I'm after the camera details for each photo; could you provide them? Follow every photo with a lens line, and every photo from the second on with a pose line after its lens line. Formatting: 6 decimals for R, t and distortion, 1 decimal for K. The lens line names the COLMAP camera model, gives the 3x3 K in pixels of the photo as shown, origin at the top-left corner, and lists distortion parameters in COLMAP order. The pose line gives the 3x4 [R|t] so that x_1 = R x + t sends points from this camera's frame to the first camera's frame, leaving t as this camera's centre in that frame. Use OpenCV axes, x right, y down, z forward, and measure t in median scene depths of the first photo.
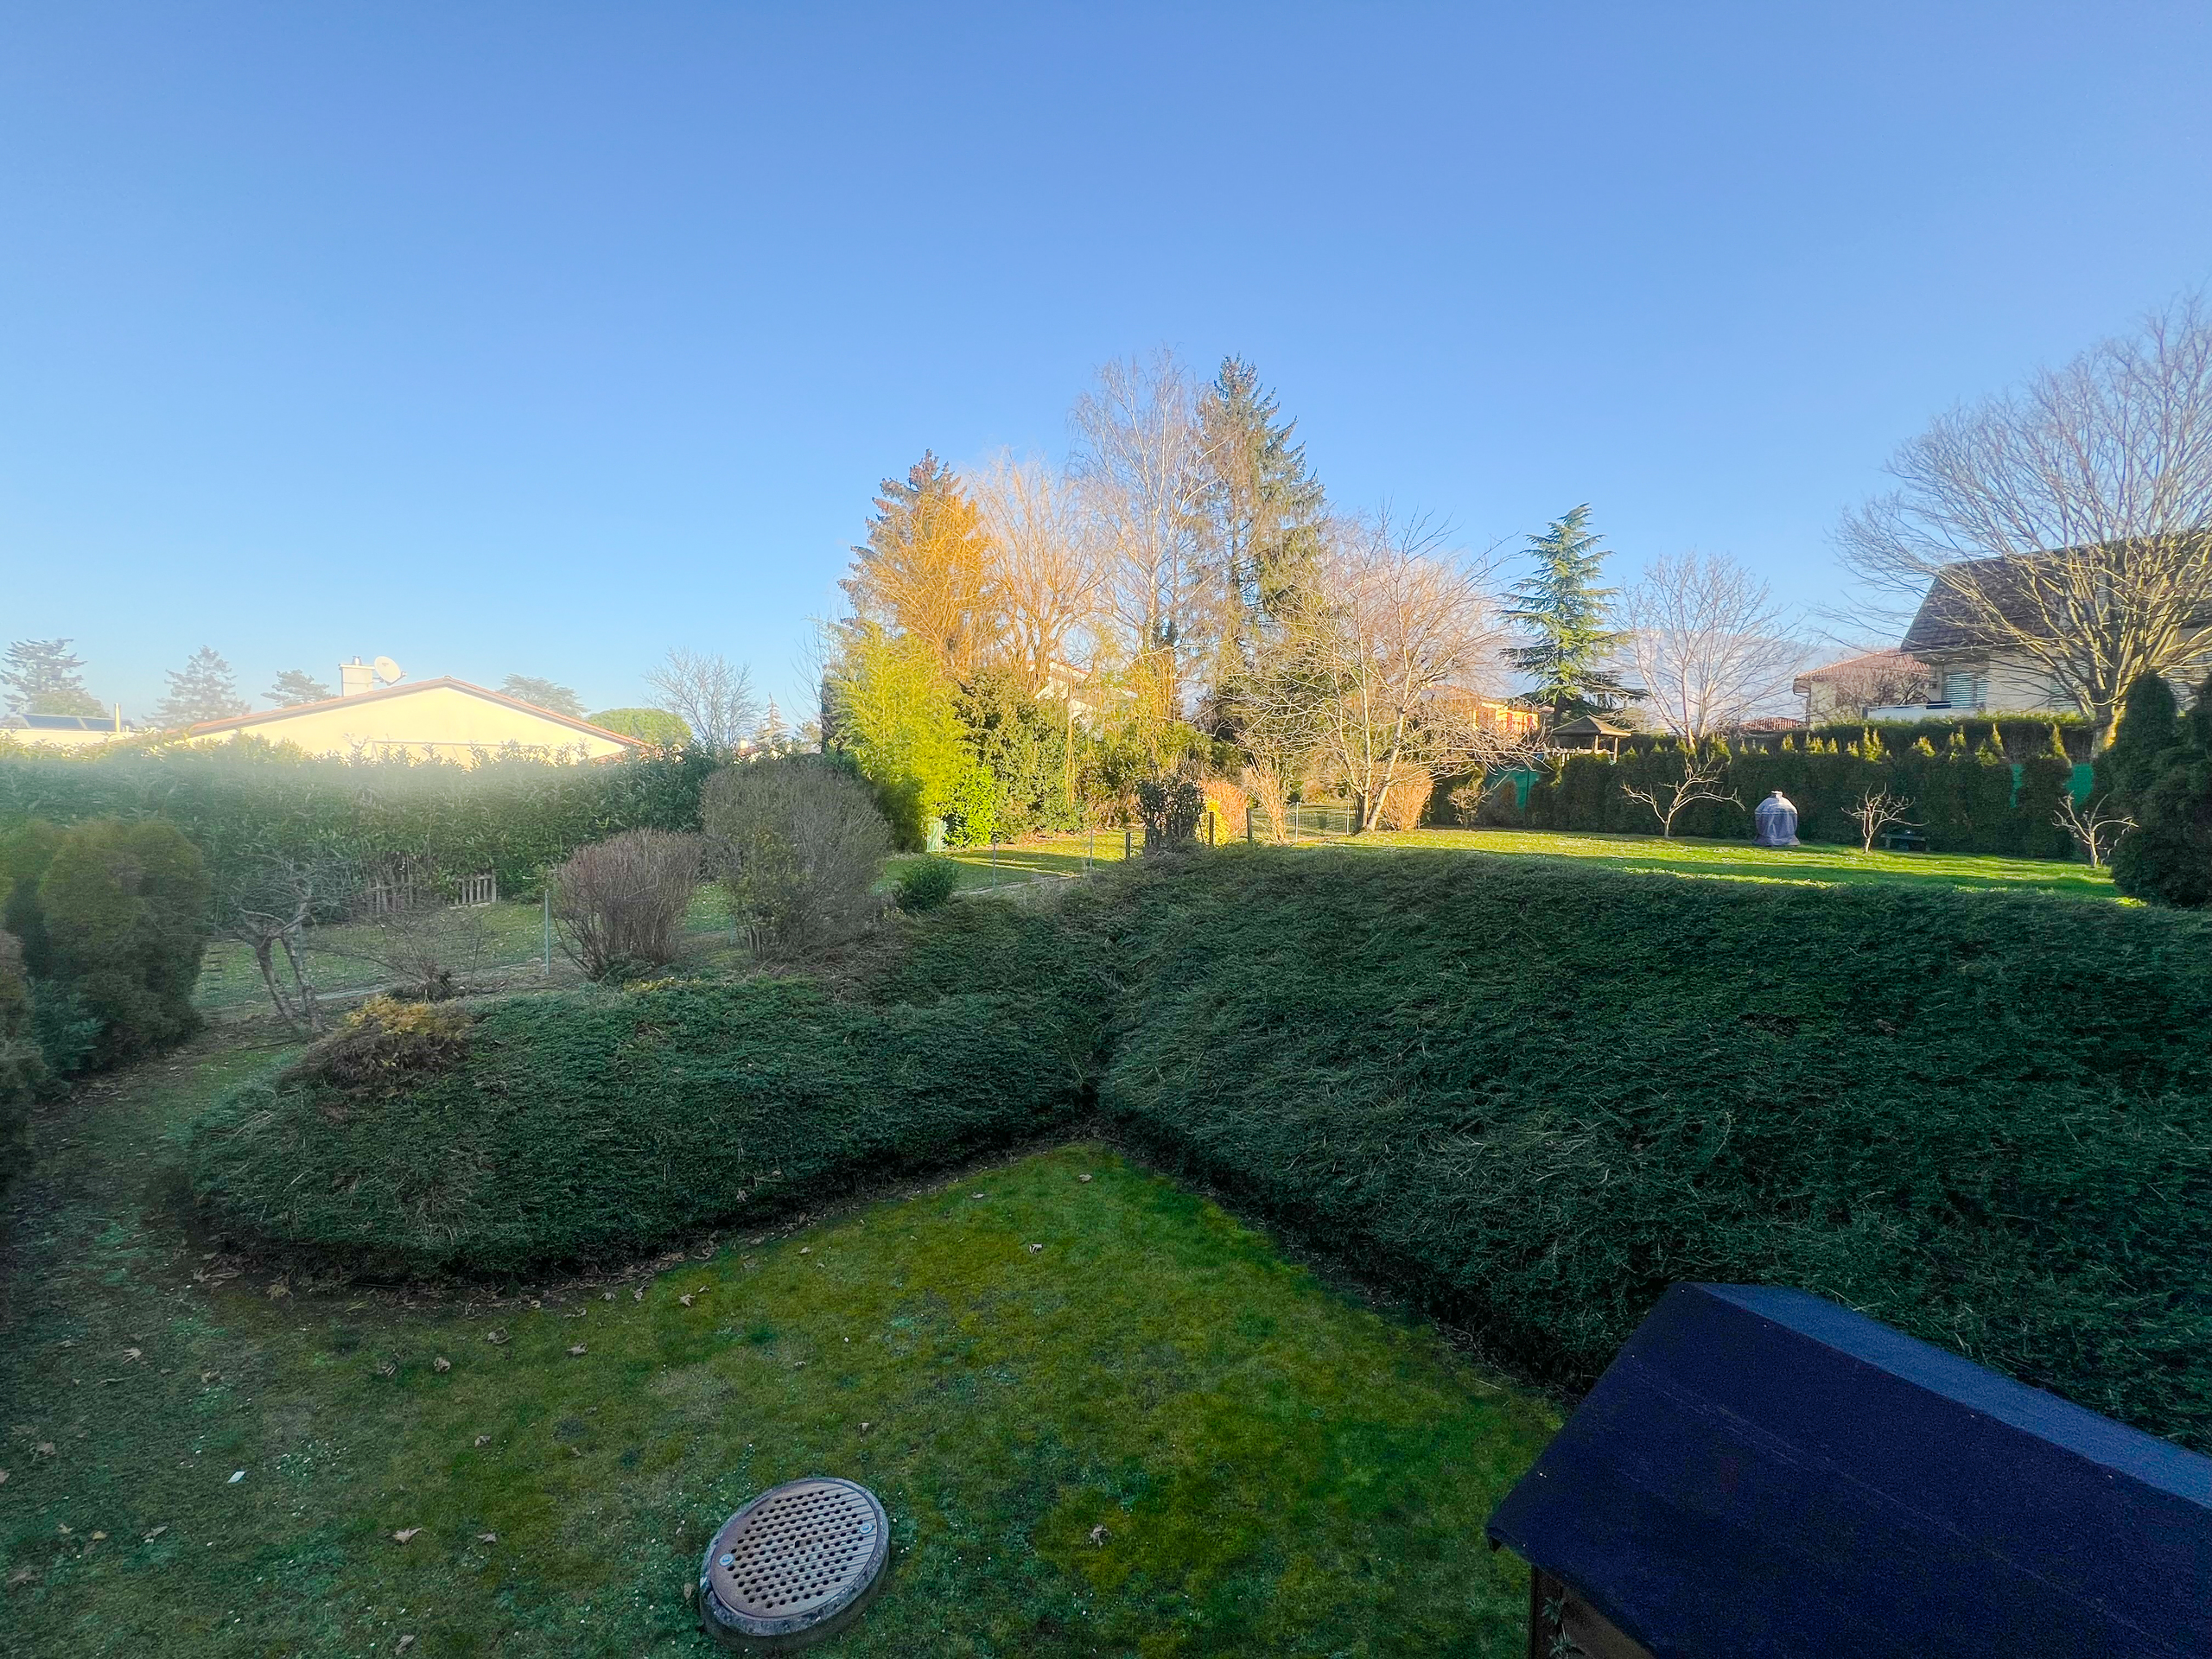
lens RADIAL K [[897.5, 0, 1099.9], [0, 897.5, 830.3], [0, 0, 1]] dist [0.000706, -0.000049]
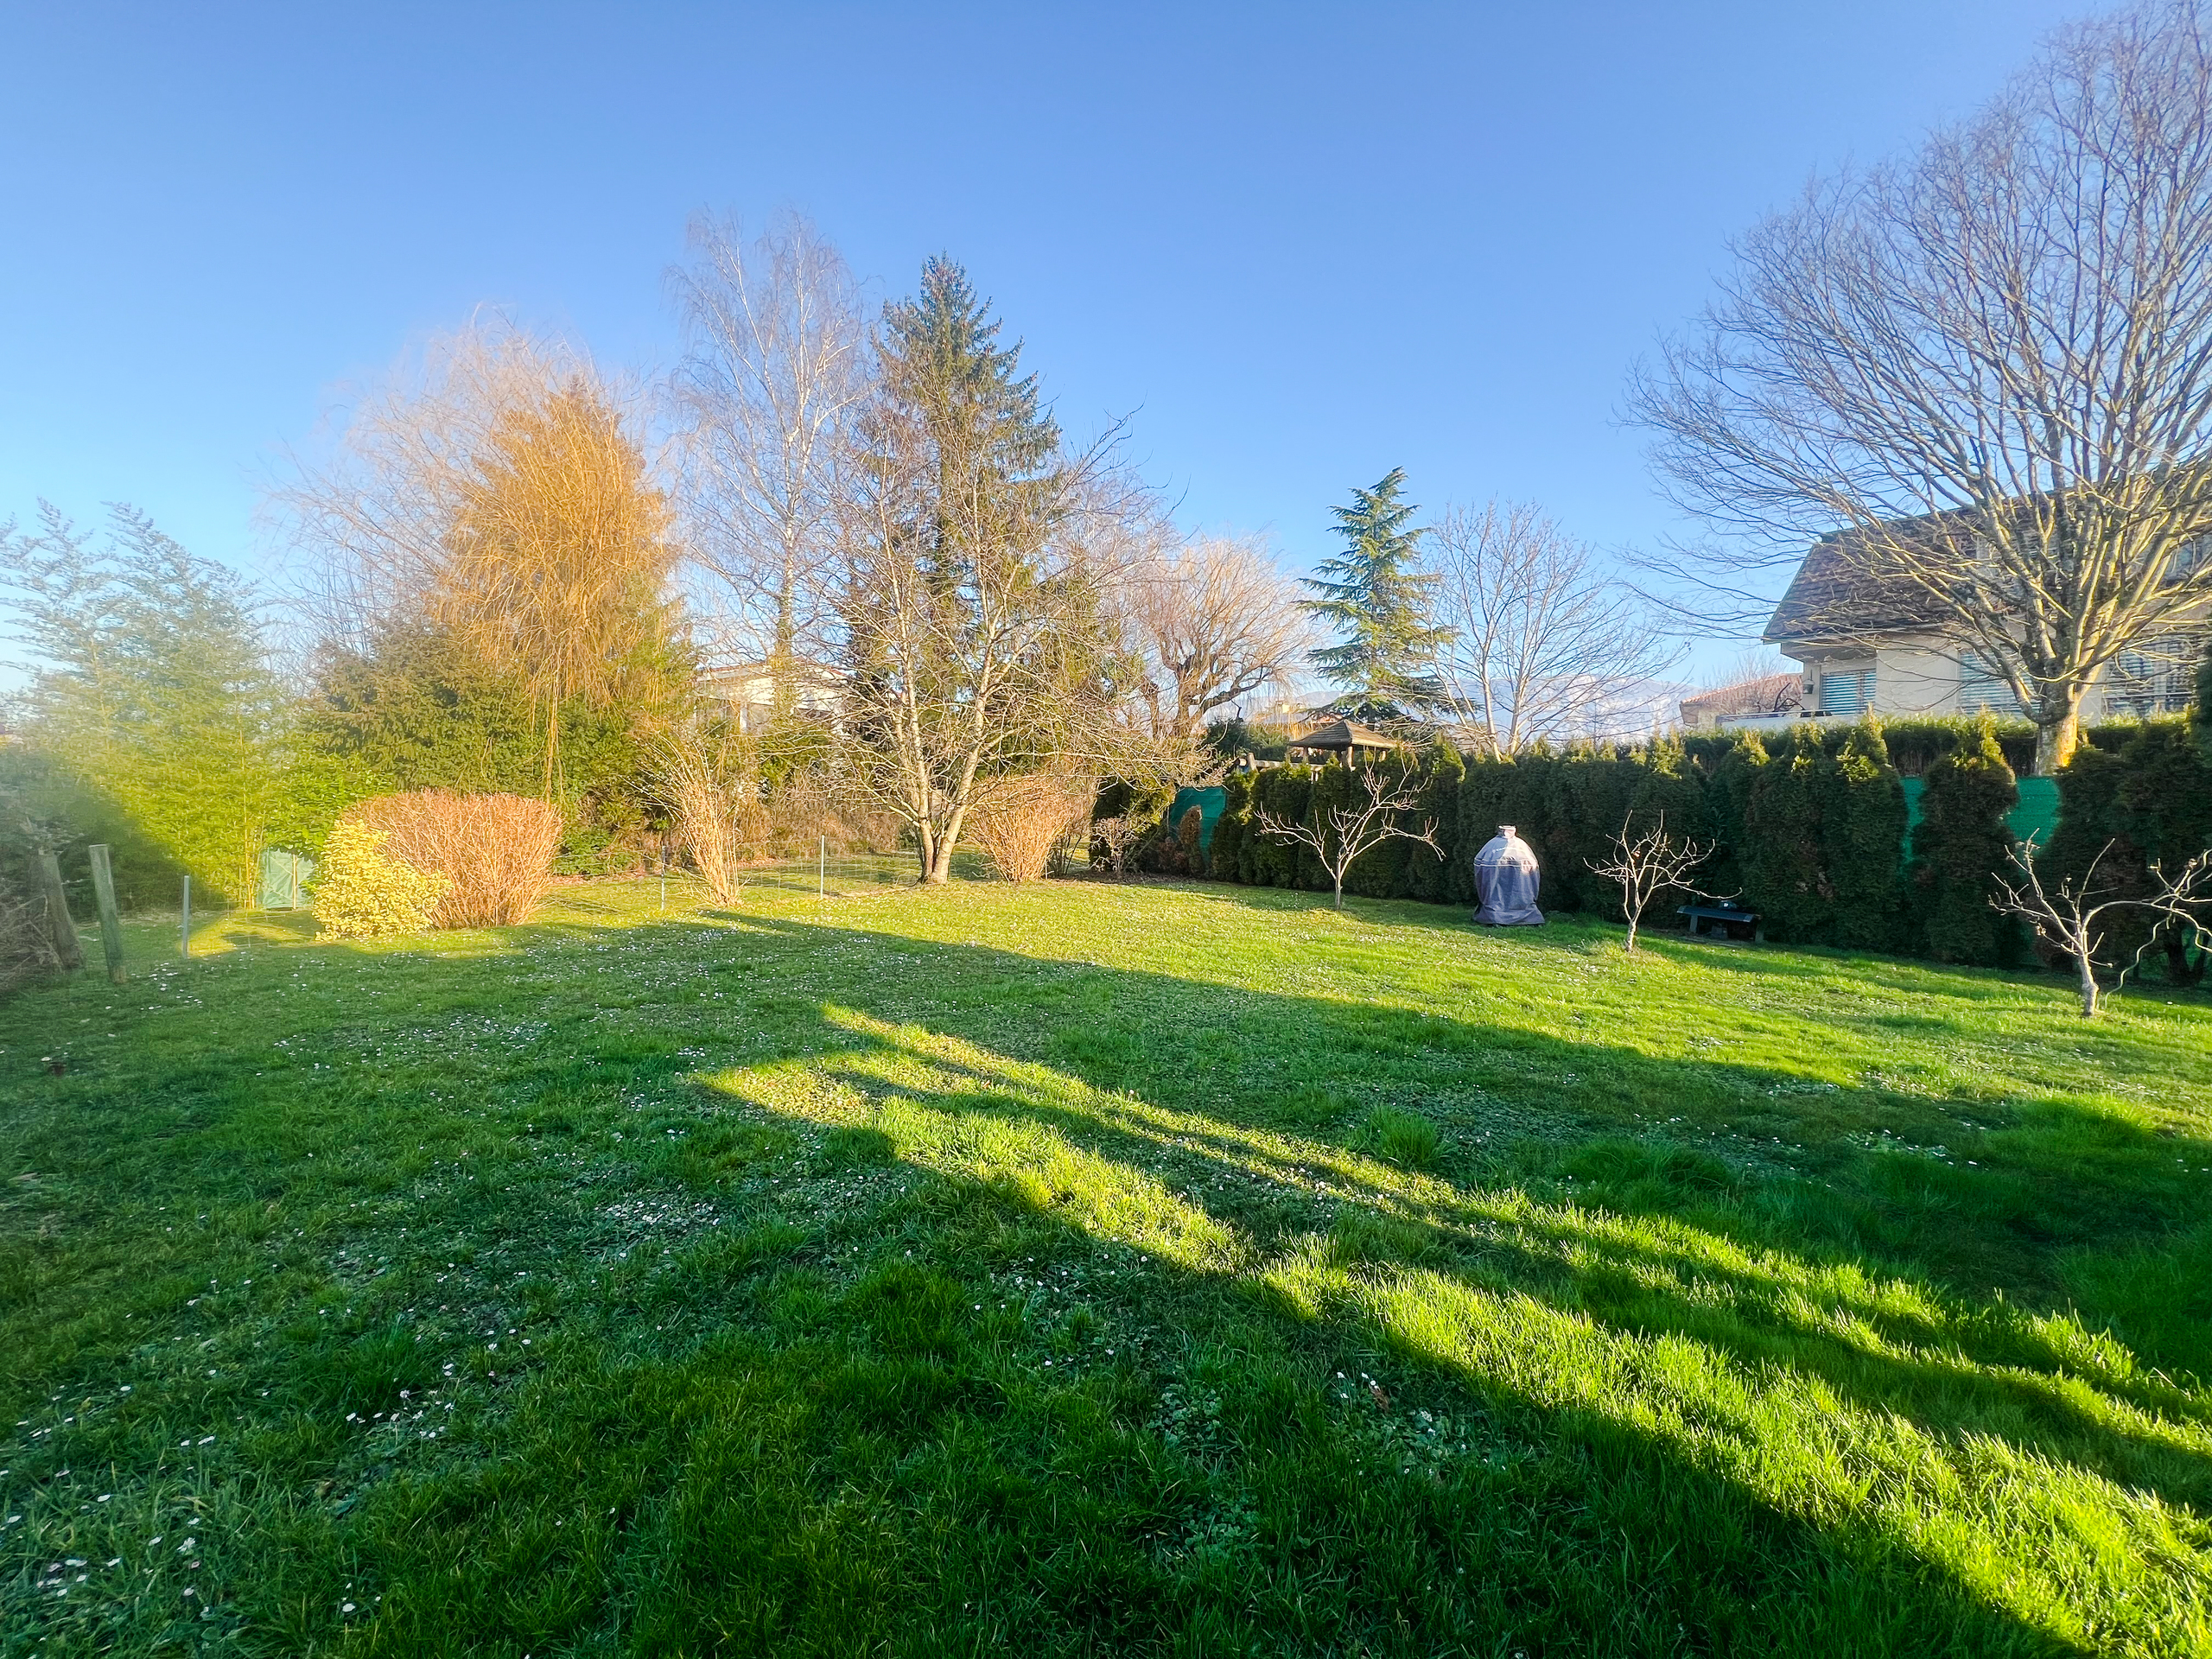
lens RADIAL K [[889.3, 0, 1108.6], [0, 889.3, 830.6], [0, 0, 1]] dist [0.001614, -0.000117]
pose [[0.998444, 0.009914, 0.054884, 0.383089], [-0.007895, 0.999288, -0.036881, -0.015092], [-0.055210, 0.036390, 0.997811, 0.371681]]
